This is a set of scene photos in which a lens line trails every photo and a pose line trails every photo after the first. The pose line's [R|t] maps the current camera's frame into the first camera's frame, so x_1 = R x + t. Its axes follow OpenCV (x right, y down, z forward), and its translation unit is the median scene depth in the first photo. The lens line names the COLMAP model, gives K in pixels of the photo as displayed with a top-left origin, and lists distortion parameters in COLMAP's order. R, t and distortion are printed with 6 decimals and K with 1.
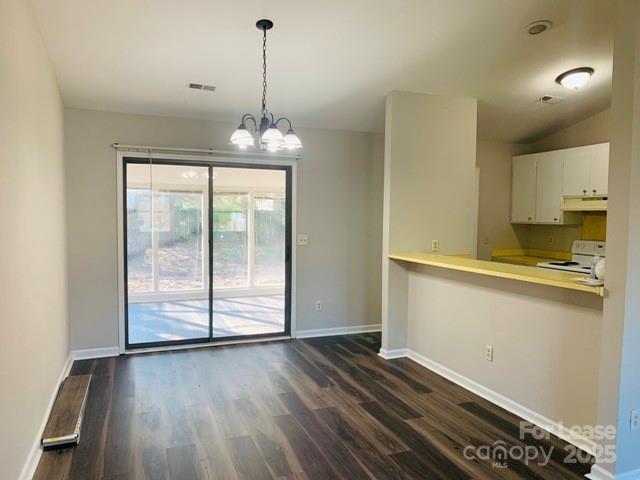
lens RADIAL K [[484.0, 0, 319.1], [0, 484.0, 239.3], [0, 0, 1]] dist [0.048552, -0.038220]
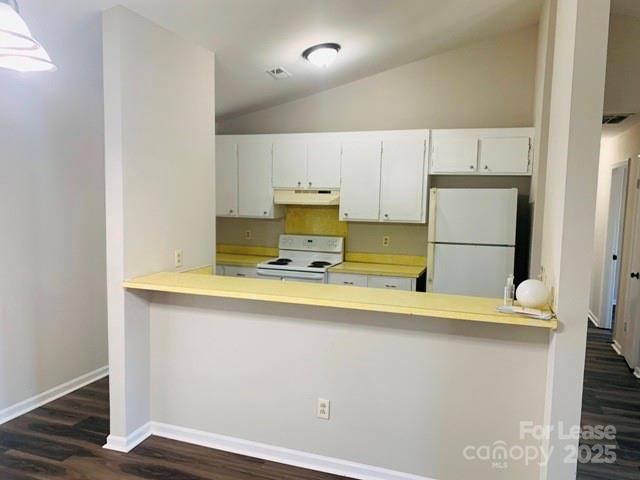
lens RADIAL K [[484.0, 0, 320.5], [0, 484.0, 242.2], [0, 0, 1]] dist [0.048552, -0.038220]
pose [[0.657662, -0.067434, 0.750289, -0.137627], [0.029426, 0.997525, 0.063862, -0.046963], [-0.752738, -0.019922, 0.658019, 0.388301]]
